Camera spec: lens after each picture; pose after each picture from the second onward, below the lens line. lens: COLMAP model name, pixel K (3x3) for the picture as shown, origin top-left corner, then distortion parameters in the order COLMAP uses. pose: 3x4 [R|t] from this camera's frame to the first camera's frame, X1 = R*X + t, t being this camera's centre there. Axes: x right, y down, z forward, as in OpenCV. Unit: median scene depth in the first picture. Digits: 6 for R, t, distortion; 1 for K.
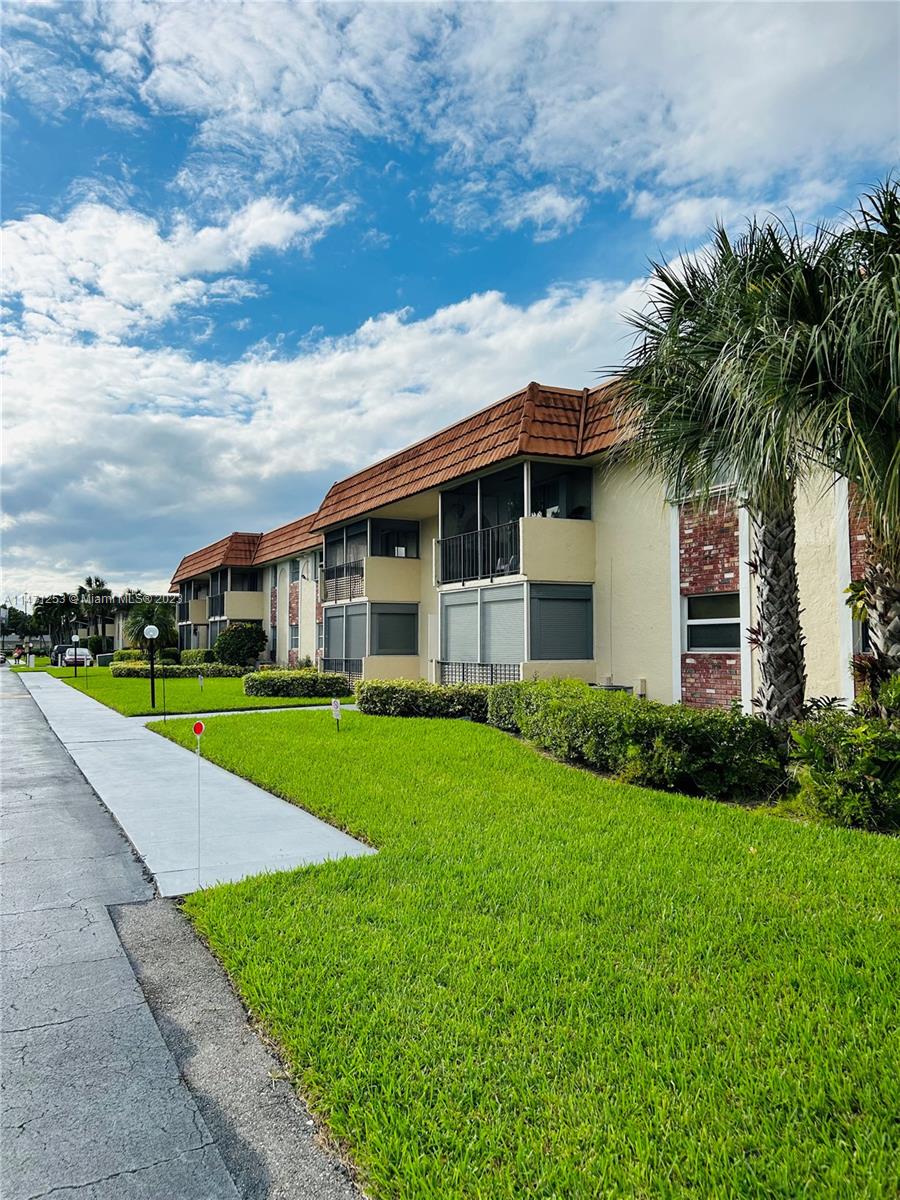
lens RADIAL K [[889.6, 0, 444.3], [0, 889.6, 612.8], [0, 0, 1]] dist [0.029833, -0.023584]
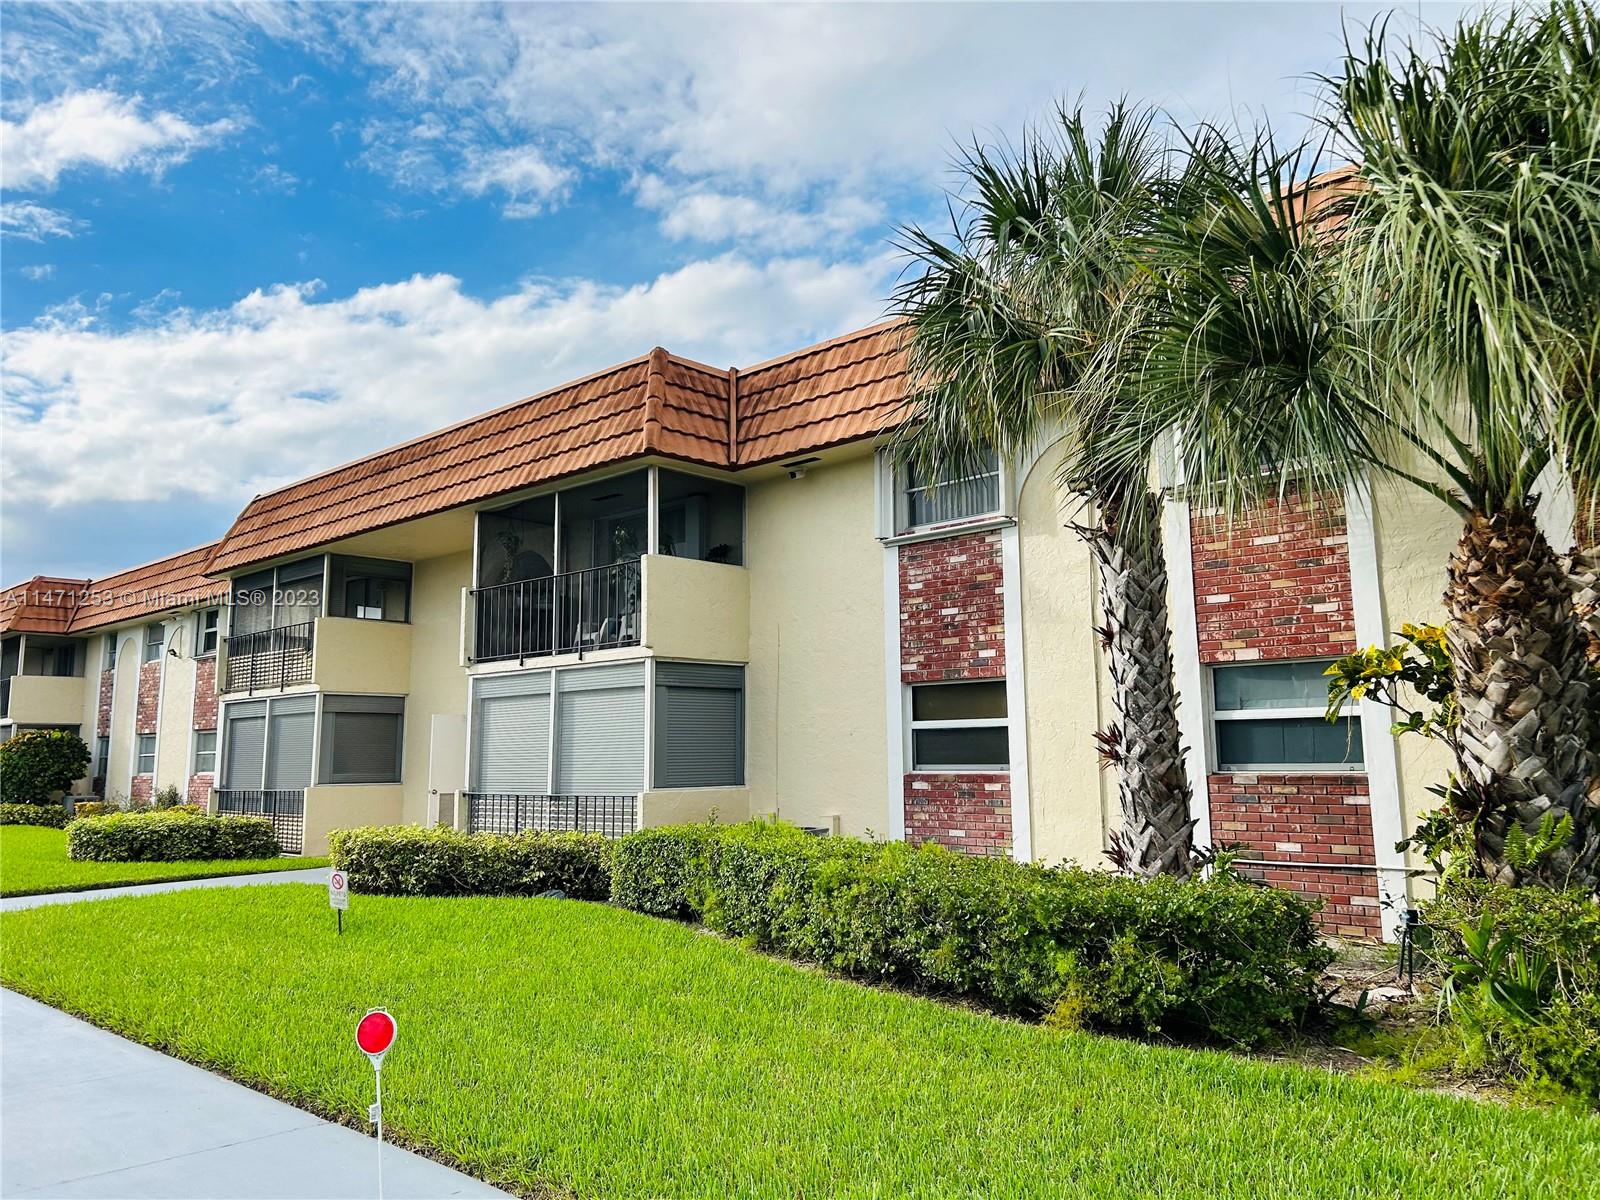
lens RADIAL K [[1186.2, 0, 799.1], [0, 1186.2, 592.0], [0, 0, 1]] dist [0.029833, -0.023584]
pose [[0.933928, 0.042598, 0.354914, -0.079223], [-0.004771, 0.994271, -0.106782, 0.004515], [-0.357430, 0.098033, 0.928781, 0.150140]]
